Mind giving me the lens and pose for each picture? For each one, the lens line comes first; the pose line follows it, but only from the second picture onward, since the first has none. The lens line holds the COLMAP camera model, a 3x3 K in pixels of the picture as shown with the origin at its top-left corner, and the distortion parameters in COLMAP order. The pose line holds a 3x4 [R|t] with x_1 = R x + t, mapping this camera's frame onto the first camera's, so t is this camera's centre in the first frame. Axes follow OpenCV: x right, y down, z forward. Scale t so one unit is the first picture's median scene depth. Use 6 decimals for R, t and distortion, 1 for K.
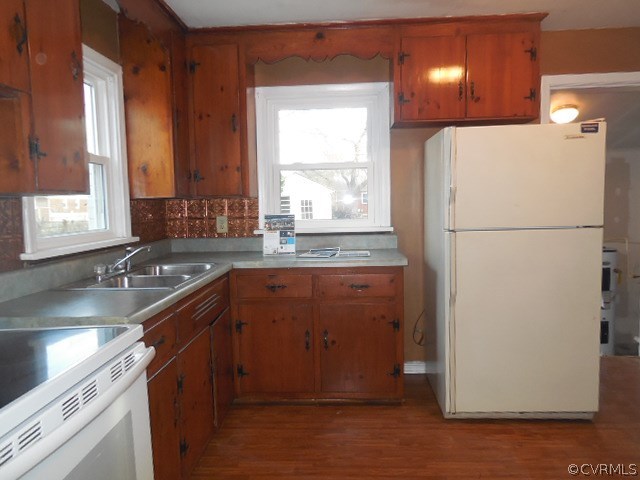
lens RADIAL K [[483.6, 0, 320.0], [0, 483.6, 240.0], [0, 0, 1]] dist [0.092535, -0.000113]
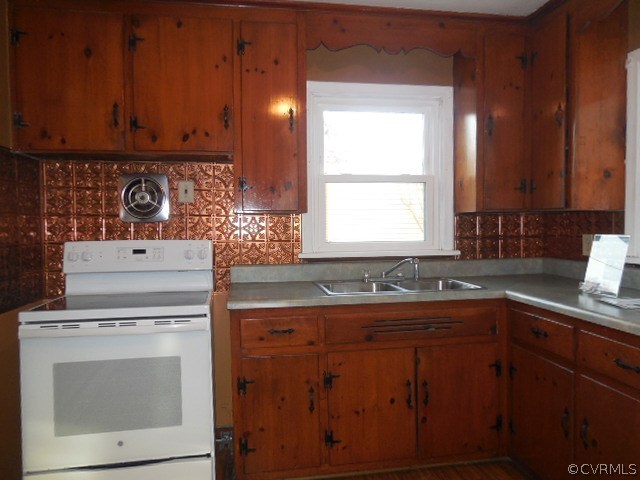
lens RADIAL K [[472.3, 0, 320.0], [0, 472.3, 240.0], [0, 0, 1]] dist [-0.008546, -0.001230]
pose [[0.230248, 0.049794, -0.971857, 0.523043], [-0.073487, 0.996728, 0.033658, -0.042599], [0.970353, 0.063670, 0.233153, 0.508707]]
